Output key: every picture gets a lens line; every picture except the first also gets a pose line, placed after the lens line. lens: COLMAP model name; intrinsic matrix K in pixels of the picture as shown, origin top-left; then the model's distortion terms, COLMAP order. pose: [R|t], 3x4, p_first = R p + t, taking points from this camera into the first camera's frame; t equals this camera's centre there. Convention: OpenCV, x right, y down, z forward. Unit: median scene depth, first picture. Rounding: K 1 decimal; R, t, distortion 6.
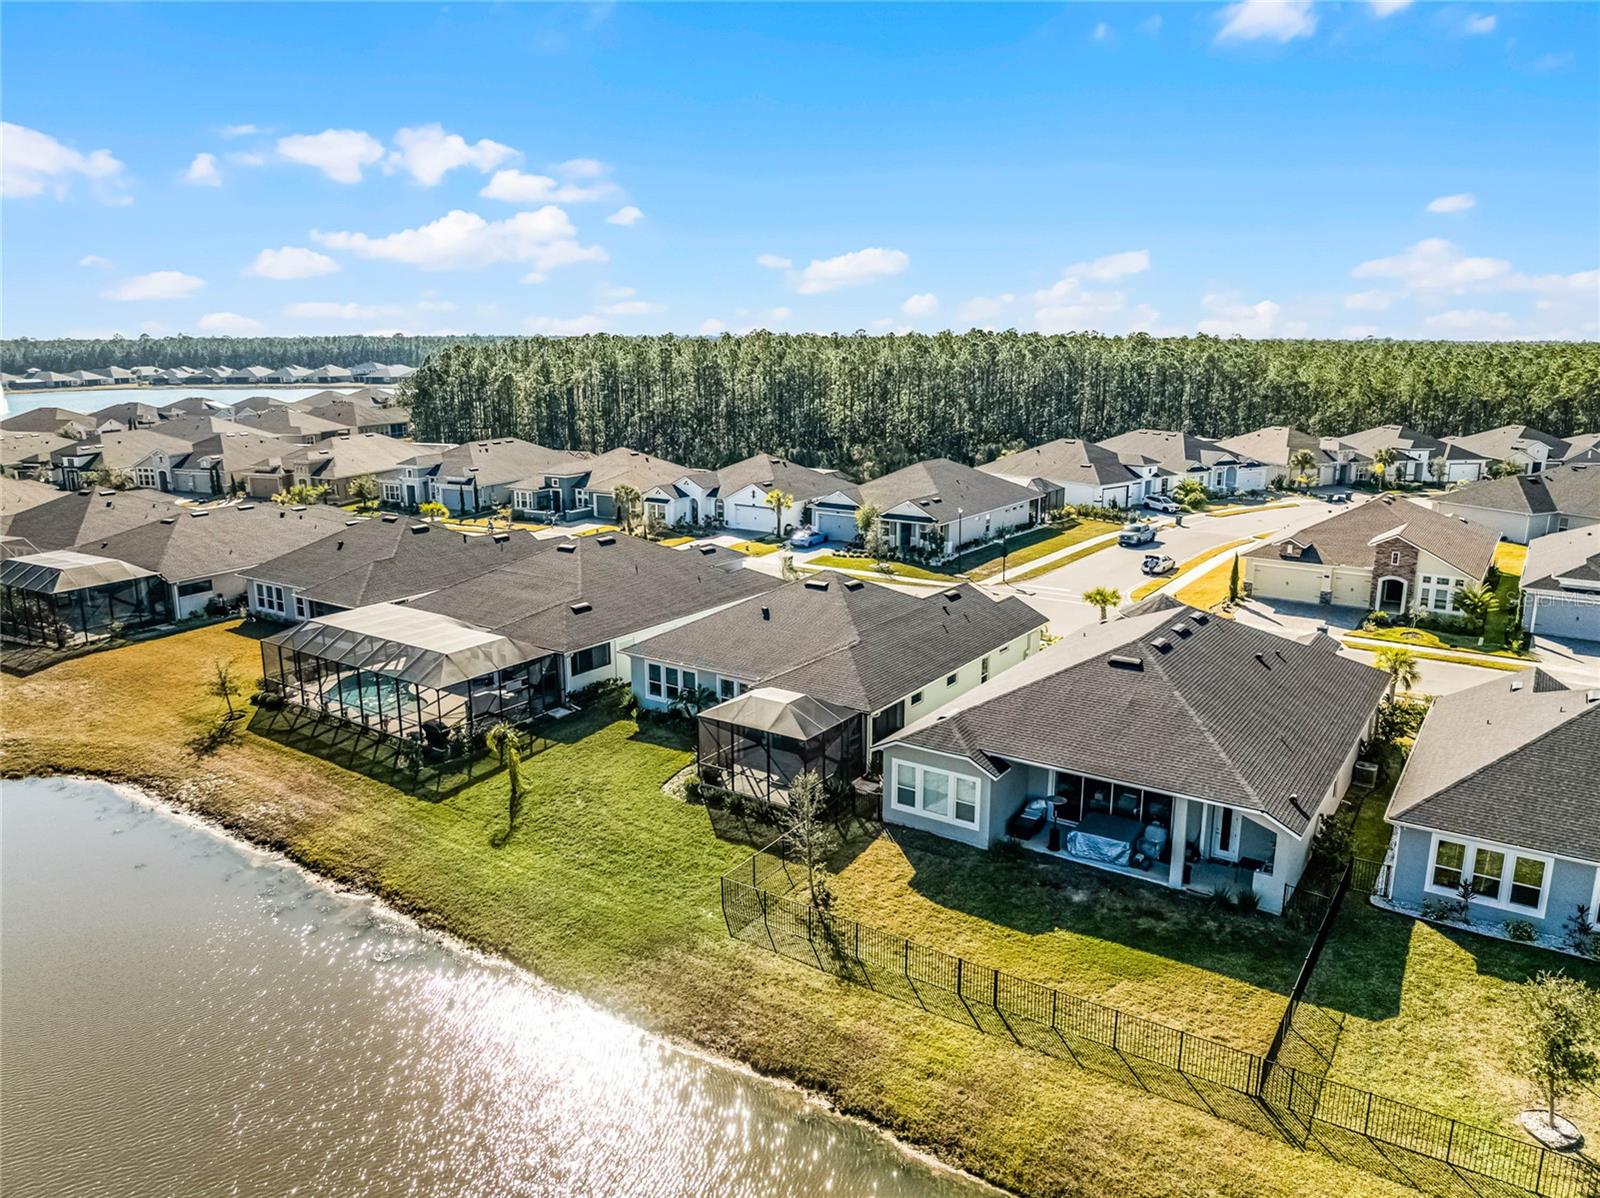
lens RADIAL K [[1123.9, 0, 800.4], [0, 1123.9, 595.4], [0, 0, 1]] dist [-0.042235, 0.009679]
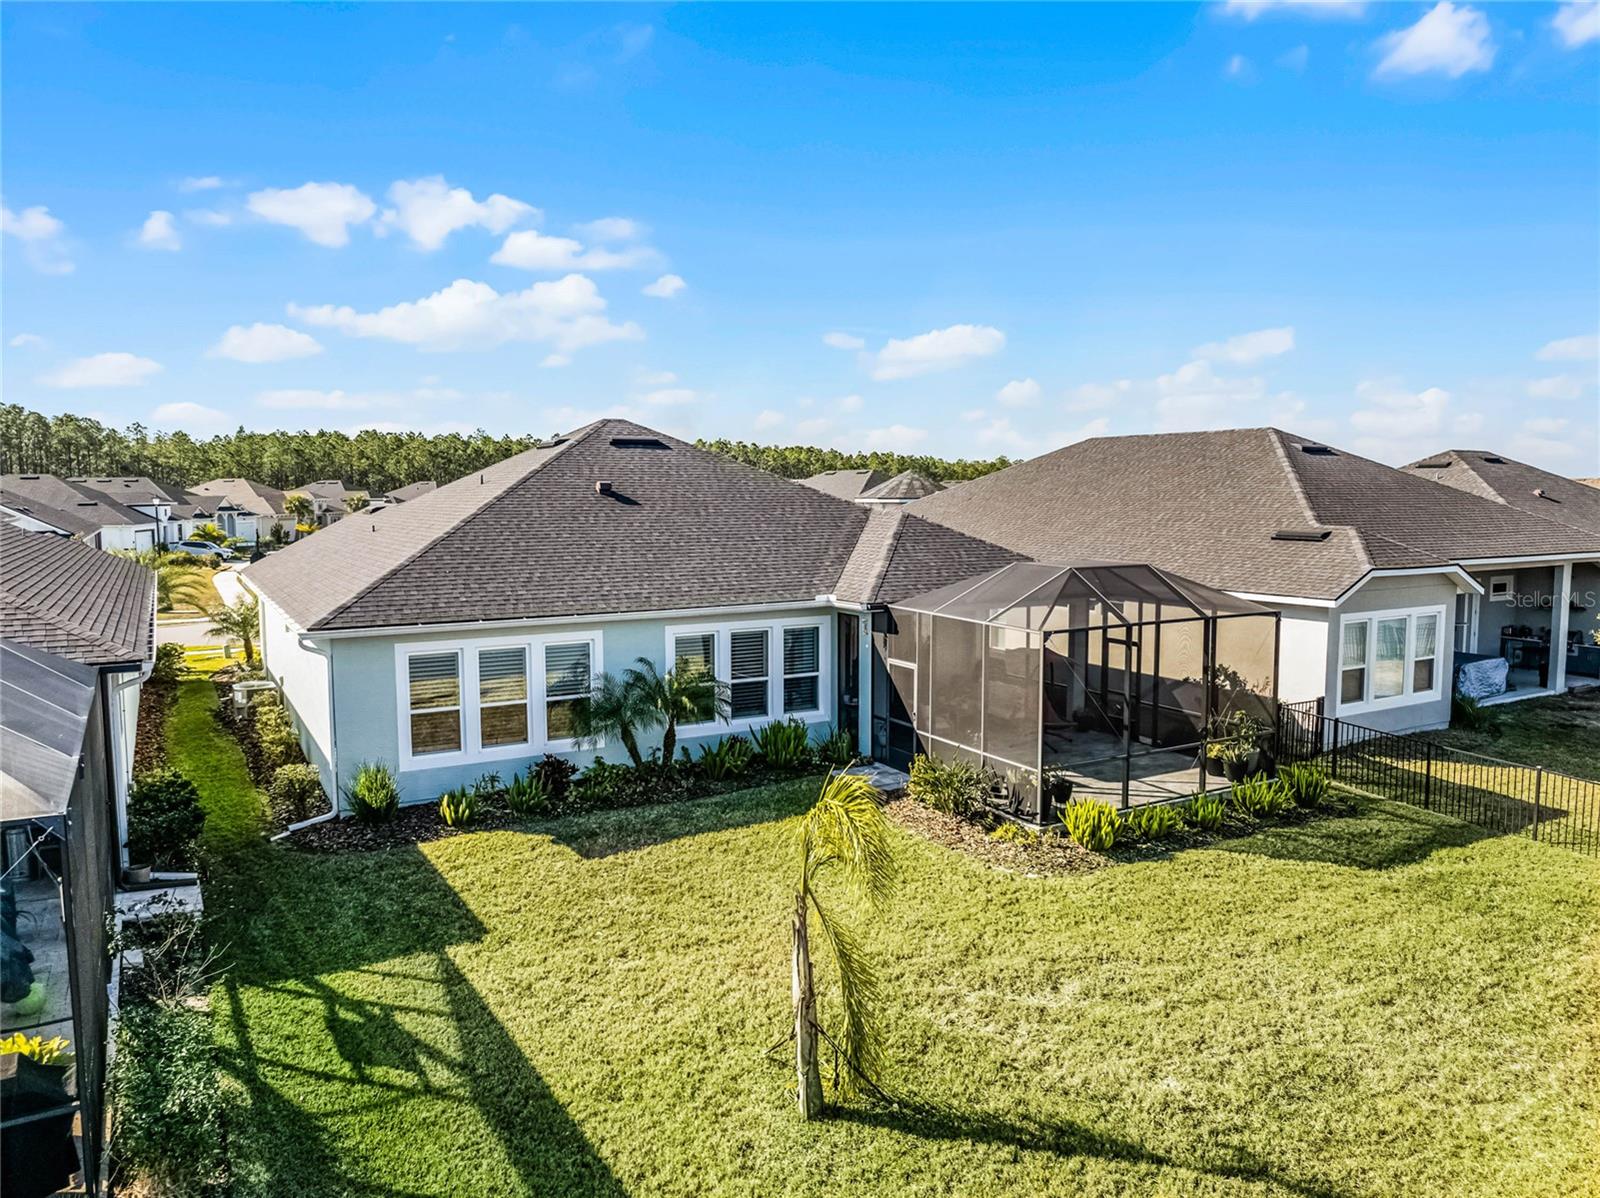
lens RADIAL K [[1123.9, 0, 799.6], [0, 1123.9, 599.5], [0, 0, 1]] dist [-0.042235, 0.009679]
pose [[0.429611, -0.084448, 0.899057, -0.386197], [0.201354, 0.979510, -0.004212, 0.071623], [-0.880279, 0.182838, 0.437812, 0.792693]]
